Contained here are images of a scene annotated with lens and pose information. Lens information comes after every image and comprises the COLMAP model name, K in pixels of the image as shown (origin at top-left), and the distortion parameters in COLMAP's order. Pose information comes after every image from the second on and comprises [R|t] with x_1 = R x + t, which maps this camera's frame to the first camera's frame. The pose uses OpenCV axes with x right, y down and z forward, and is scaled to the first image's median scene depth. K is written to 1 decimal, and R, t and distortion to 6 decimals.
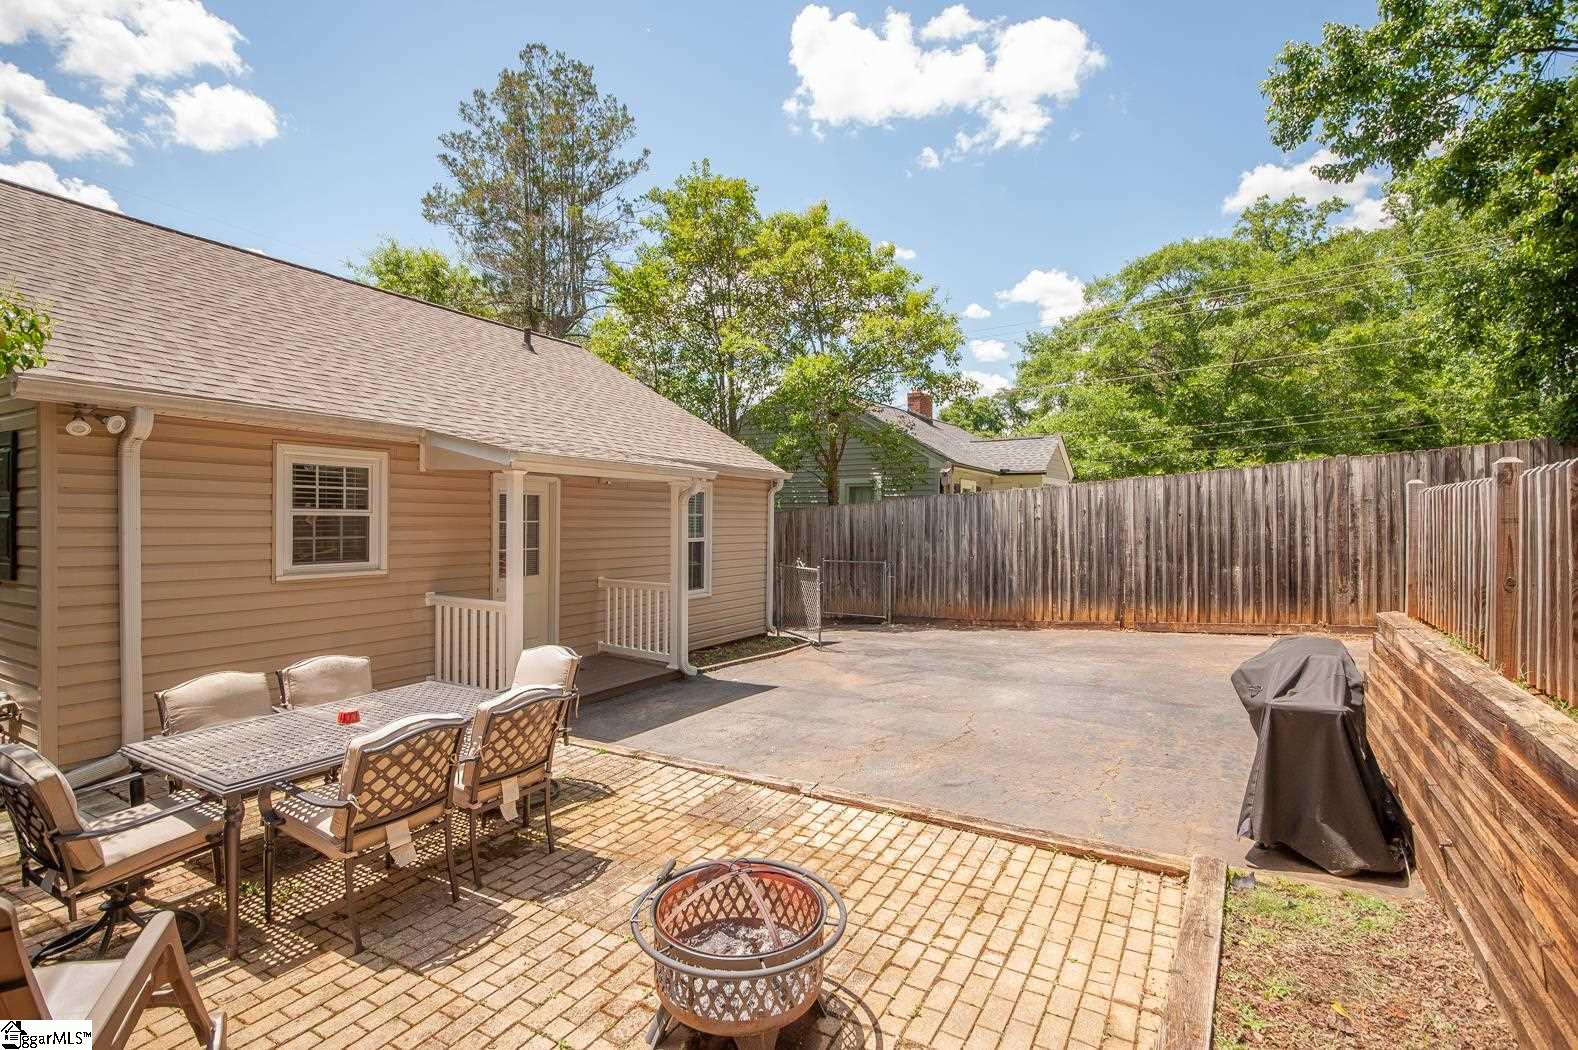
lens RADIAL K [[764.4, 0, 788.0], [0, 764.4, 520.5], [0, 0, 1]] dist [0.000952, -0.000001]
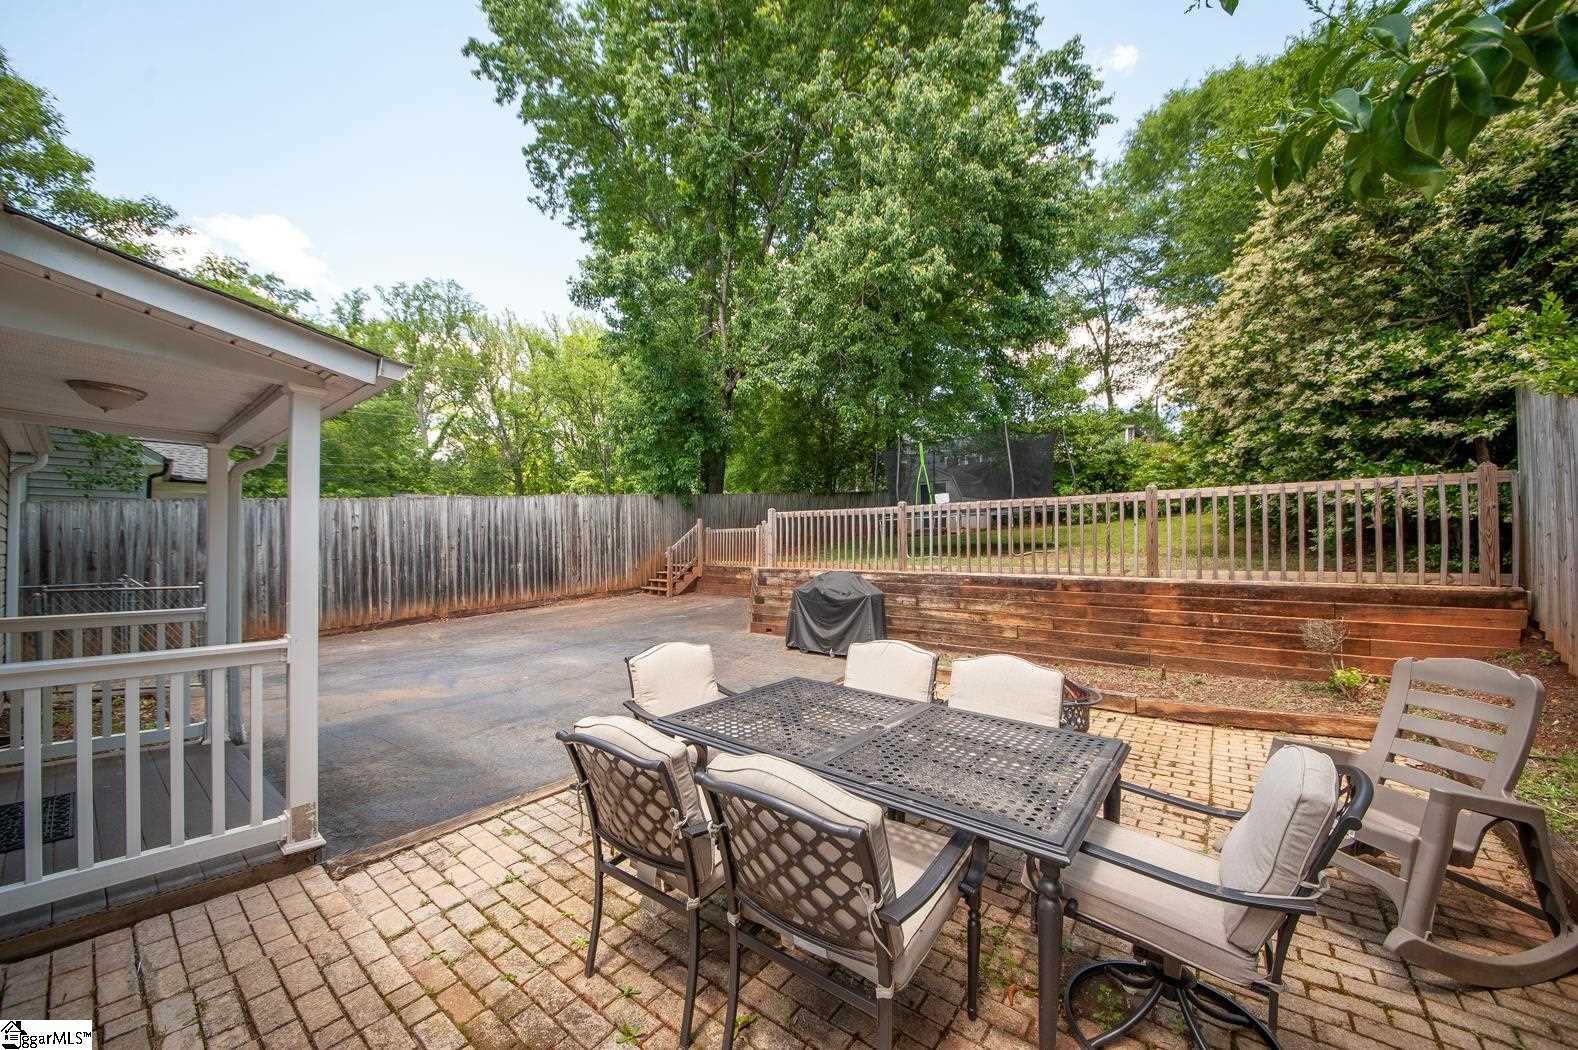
lens RADIAL K [[553.1, 0, 788.8], [0, 553.1, 539.6], [0, 0, 1]] dist [0.000061, 0.000002]
pose [[0.128909, 0.006153, 0.991637, -0.376058], [0.007398, 0.999947, -0.007166, 0.025635], [-0.991629, 0.008260, 0.128857, 0.342186]]
